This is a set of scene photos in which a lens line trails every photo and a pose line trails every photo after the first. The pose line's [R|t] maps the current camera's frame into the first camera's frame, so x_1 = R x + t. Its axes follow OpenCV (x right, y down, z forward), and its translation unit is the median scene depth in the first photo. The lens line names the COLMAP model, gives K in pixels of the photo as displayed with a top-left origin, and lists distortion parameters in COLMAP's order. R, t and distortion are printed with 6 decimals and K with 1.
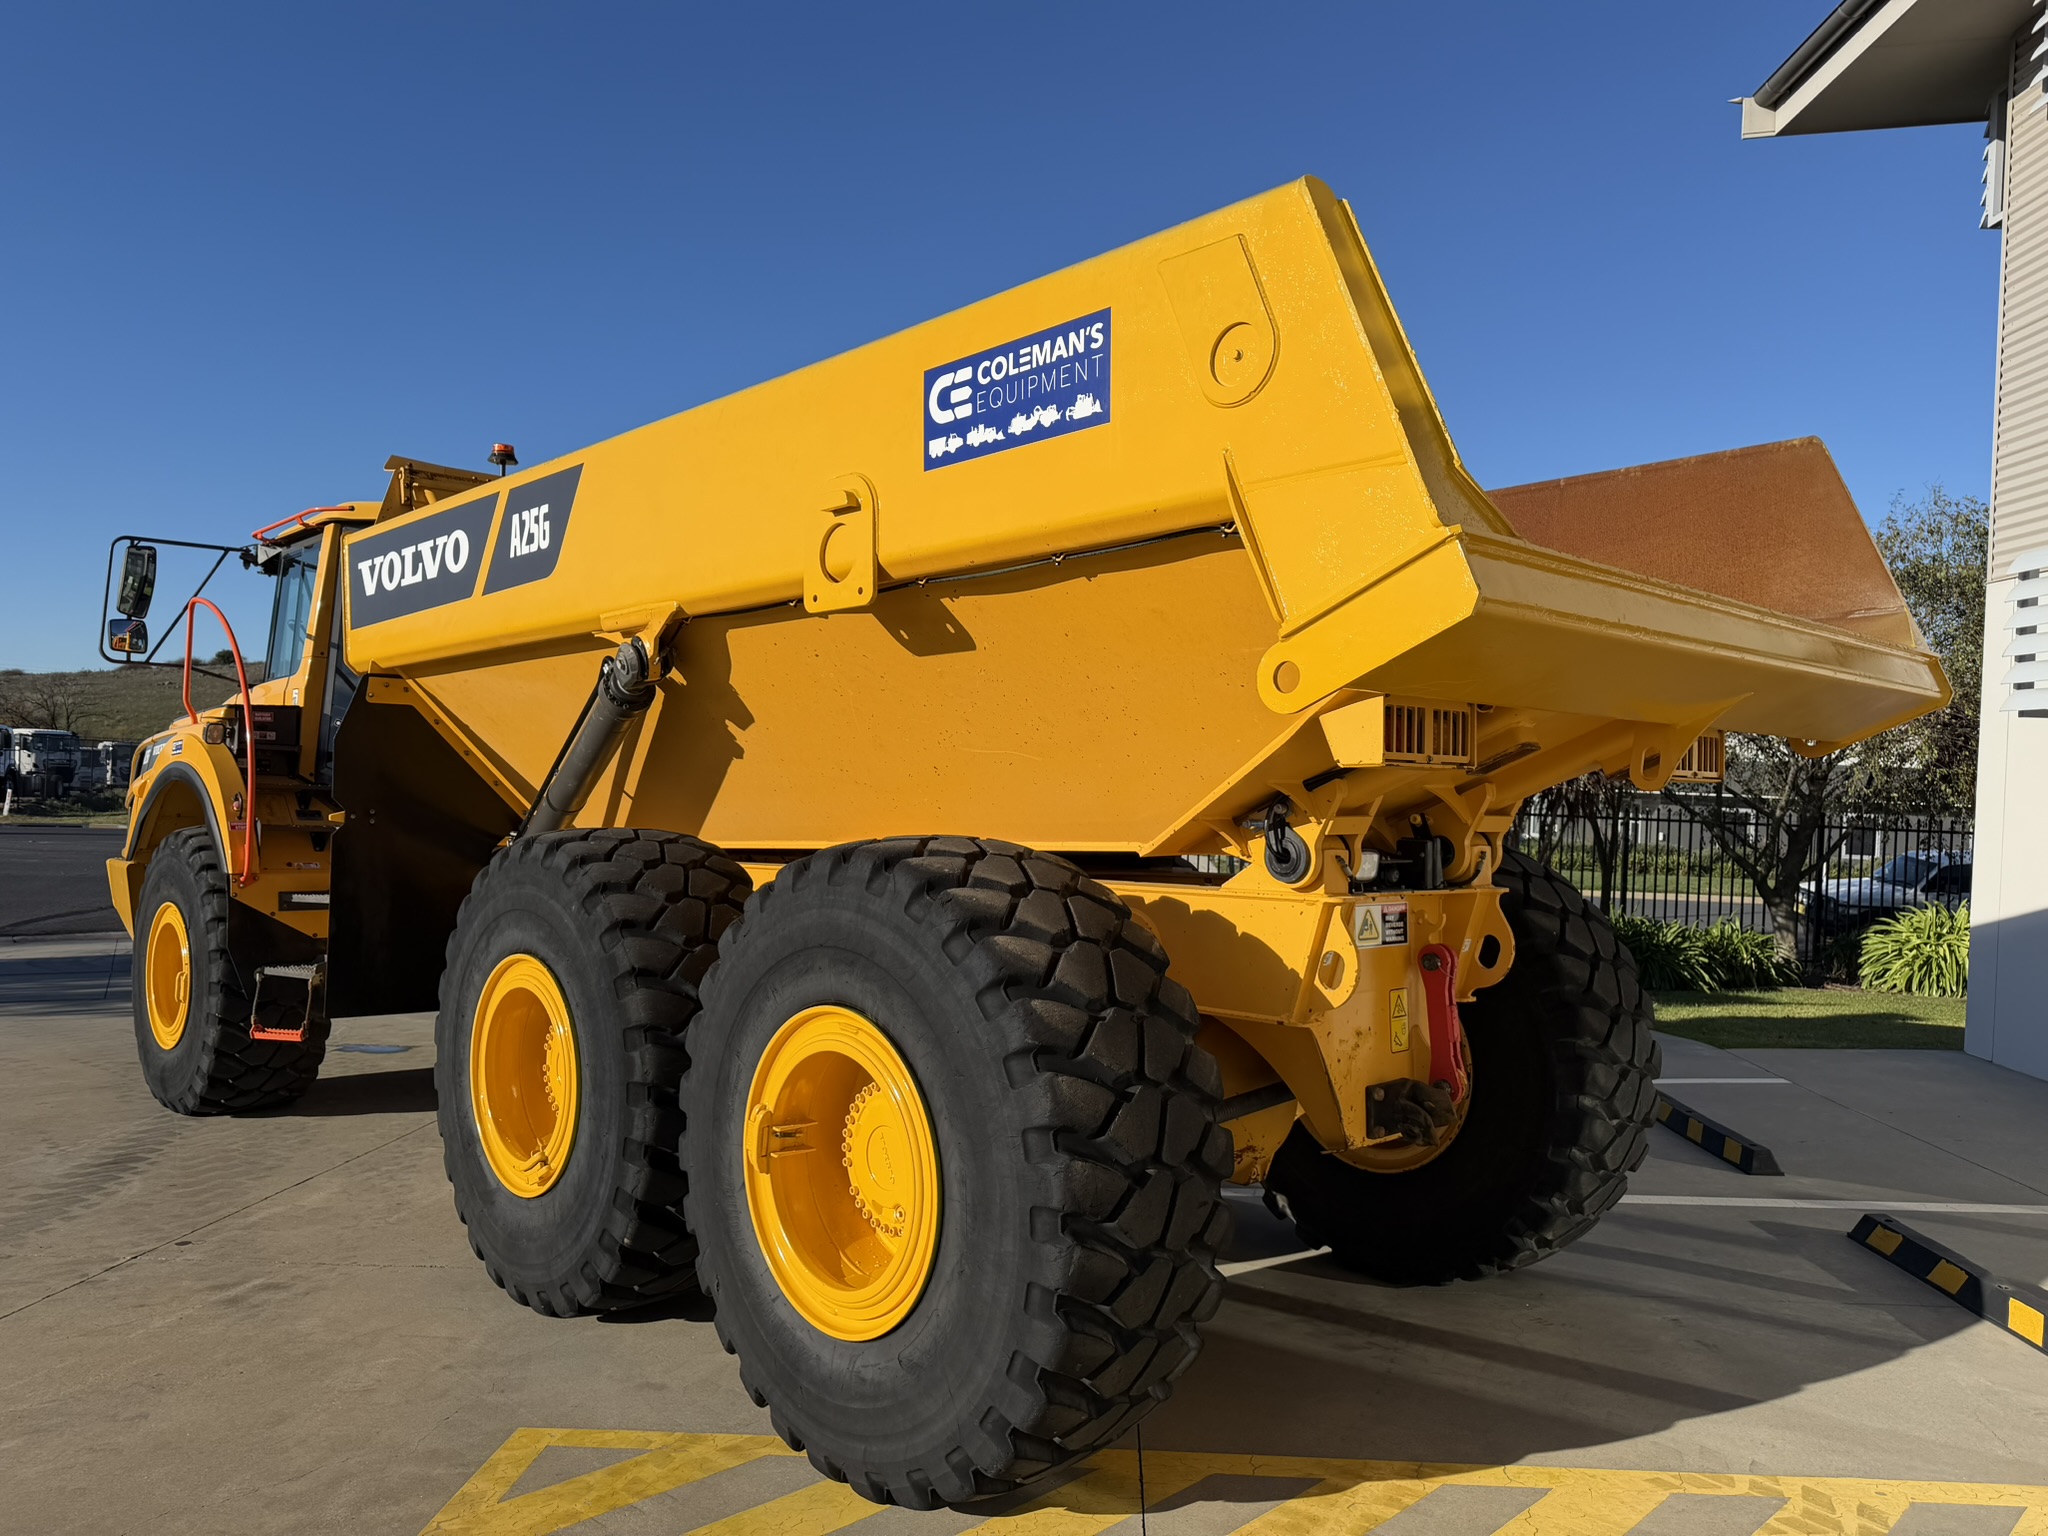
lens RADIAL K [[1438.9, 0, 993.8], [0, 1438.9, 765.1], [0, 0, 1]] dist [0.142933, -0.120800]
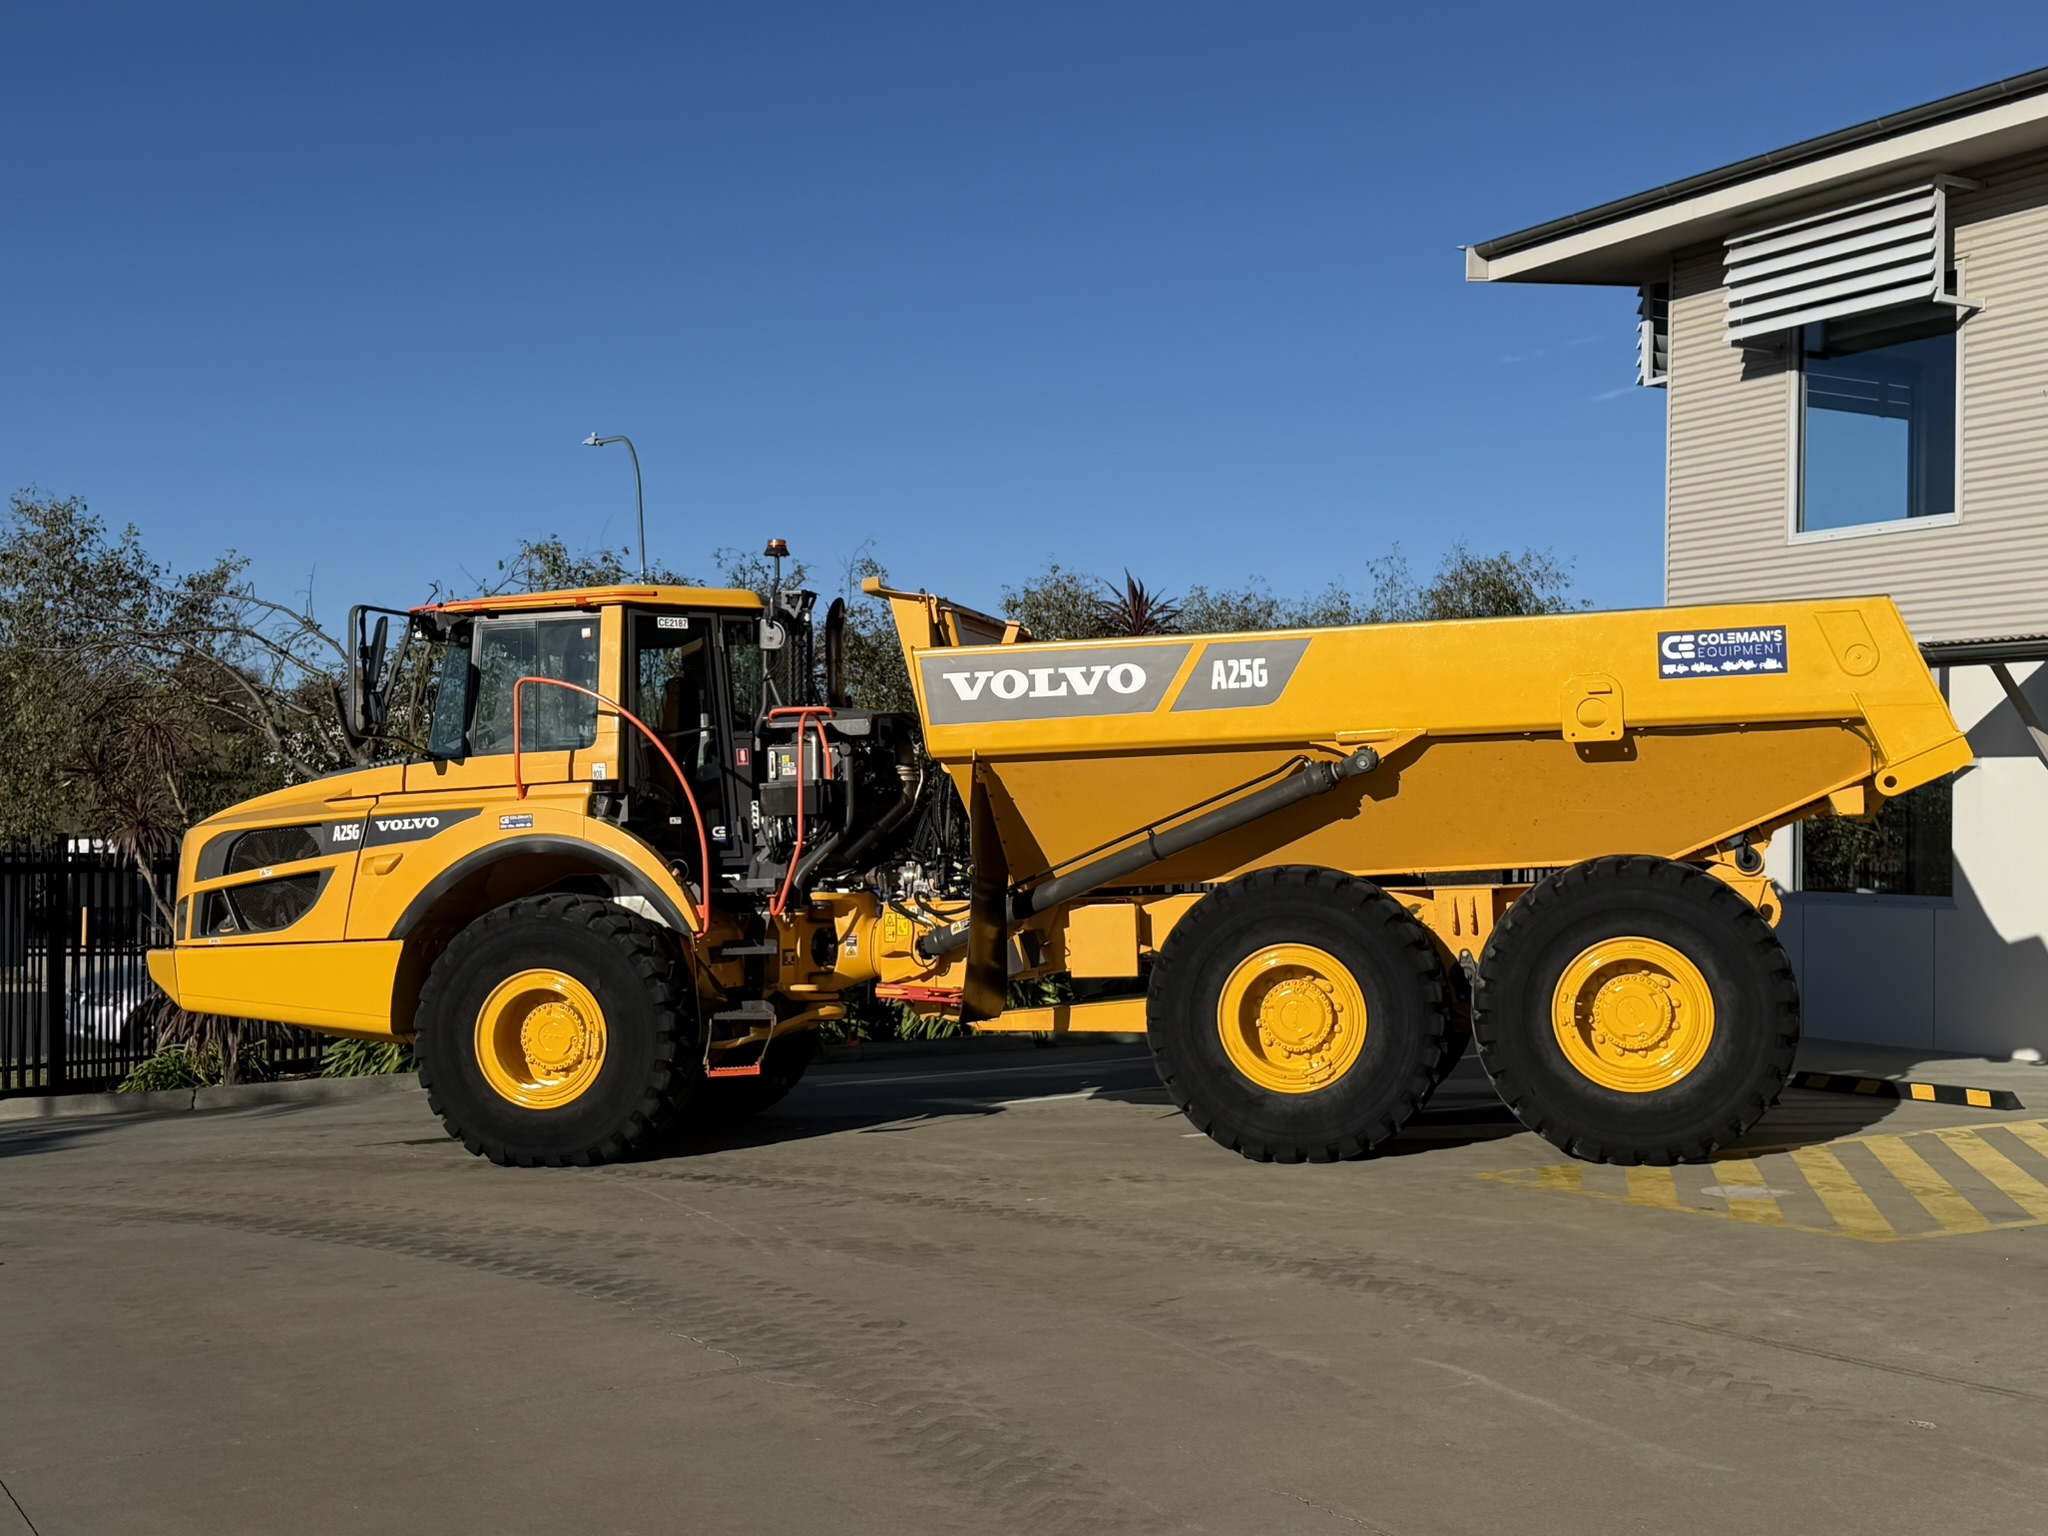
lens RADIAL K [[2511.8, 0, 1024.0], [0, 2511.8, 768.0], [0, 0, 1]] dist [0.176219, -0.011924]
pose [[0.835587, -0.019523, 0.549011, -2.219723], [0.023779, 0.999717, -0.000641, -0.073007], [-0.548843, 0.013590, 0.835815, -1.227971]]
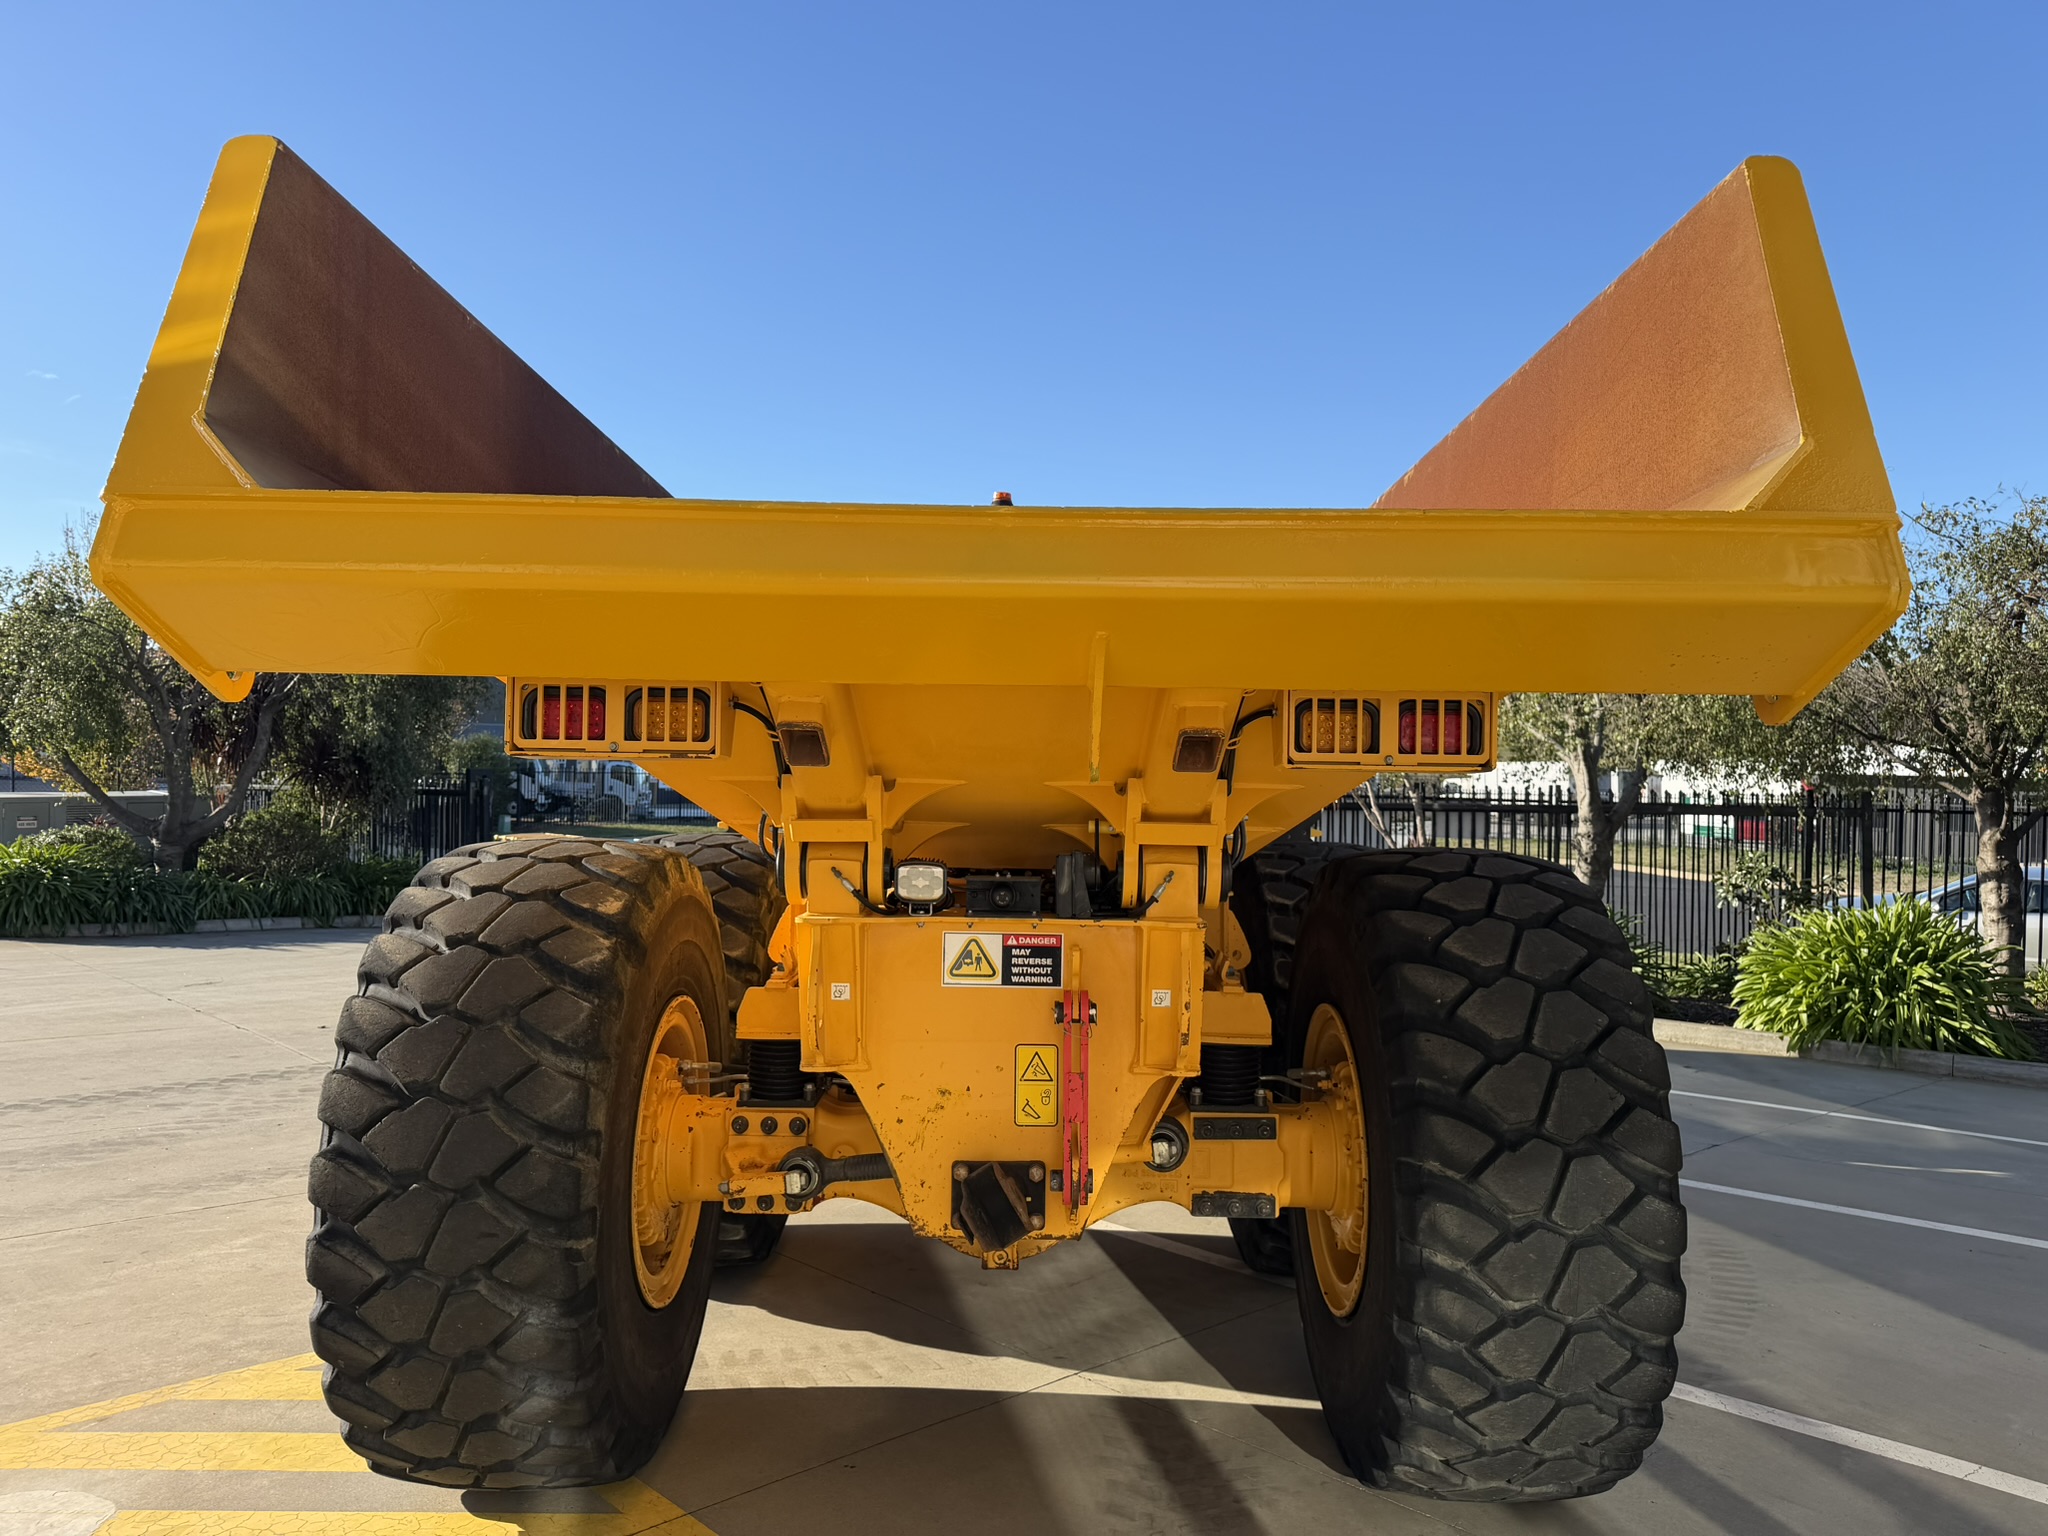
lens RADIAL K [[1438.9, 0, 993.8], [0, 1438.9, 765.1], [0, 0, 1]] dist [0.142933, -0.120800]
pose [[0.735420, -0.011261, -0.677518, 0.789615], [0.006756, 0.999934, -0.009287, 0.011657], [0.677578, 0.002253, 0.735447, 0.419501]]
